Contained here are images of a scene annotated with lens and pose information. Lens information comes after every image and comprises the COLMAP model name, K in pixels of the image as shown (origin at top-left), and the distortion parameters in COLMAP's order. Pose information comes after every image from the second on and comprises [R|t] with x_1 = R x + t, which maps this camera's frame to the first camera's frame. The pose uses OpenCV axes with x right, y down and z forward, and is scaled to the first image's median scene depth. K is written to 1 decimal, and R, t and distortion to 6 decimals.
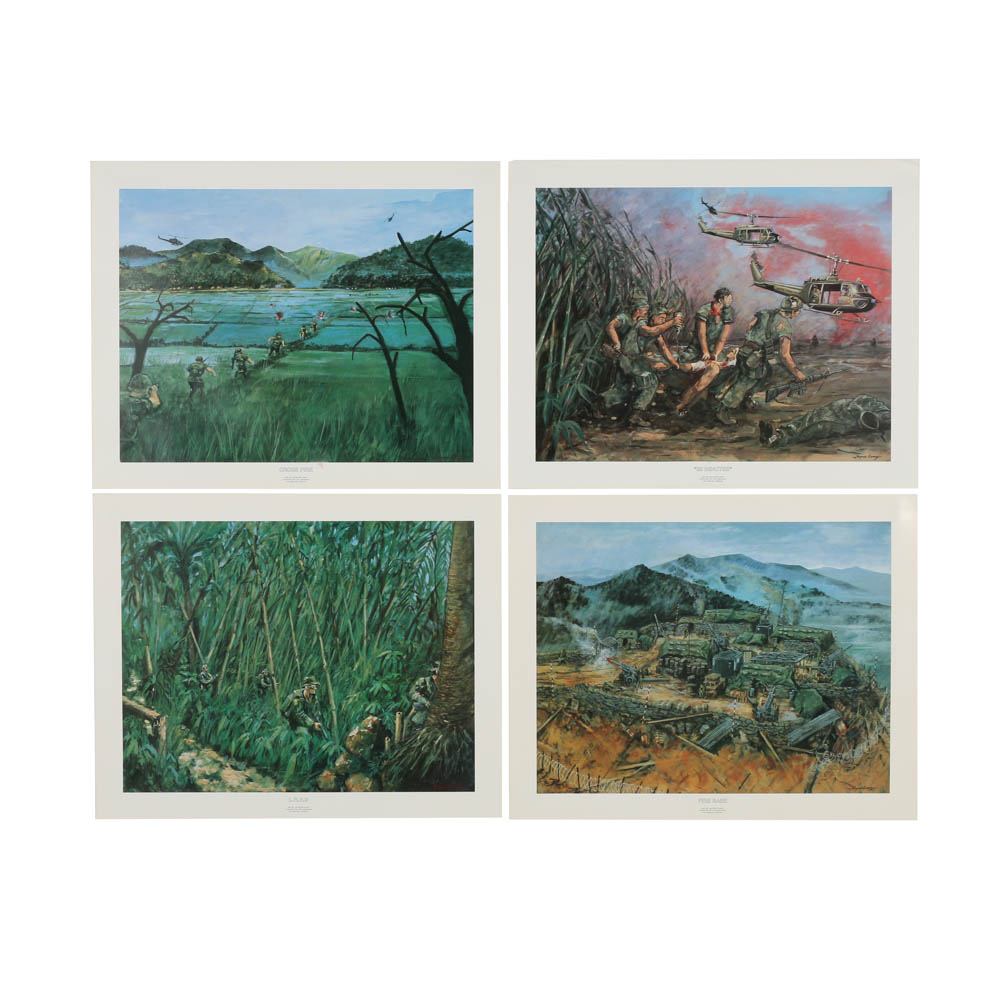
lens RADIAL K [[2352.8, 0, 505.9], [0, 2352.8, 508.7], [0, 0, 1]] dist [0.130885, 0.000000]
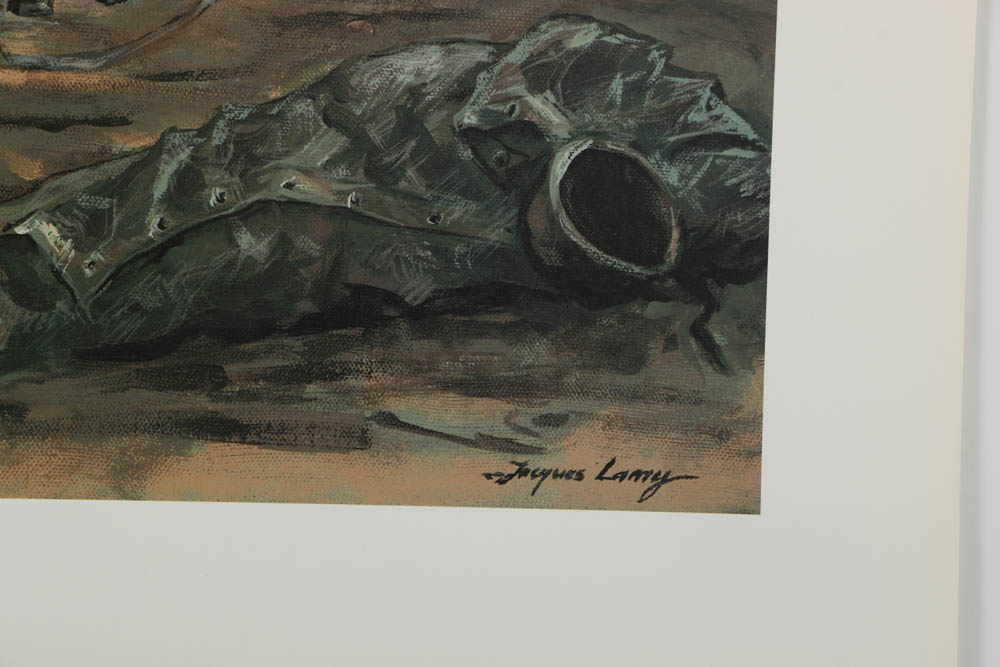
lens RADIAL K [[6078.8, 0, 499.6], [0, 6078.8, 333.6], [0, 0, 1]] dist [2.214521, 0.000000]
pose [[0.949654, 0.028660, 0.311987, 0.037475], [-0.016332, 0.998982, -0.042056, -0.015160], [-0.312875, 0.034843, 0.949155, 0.664002]]
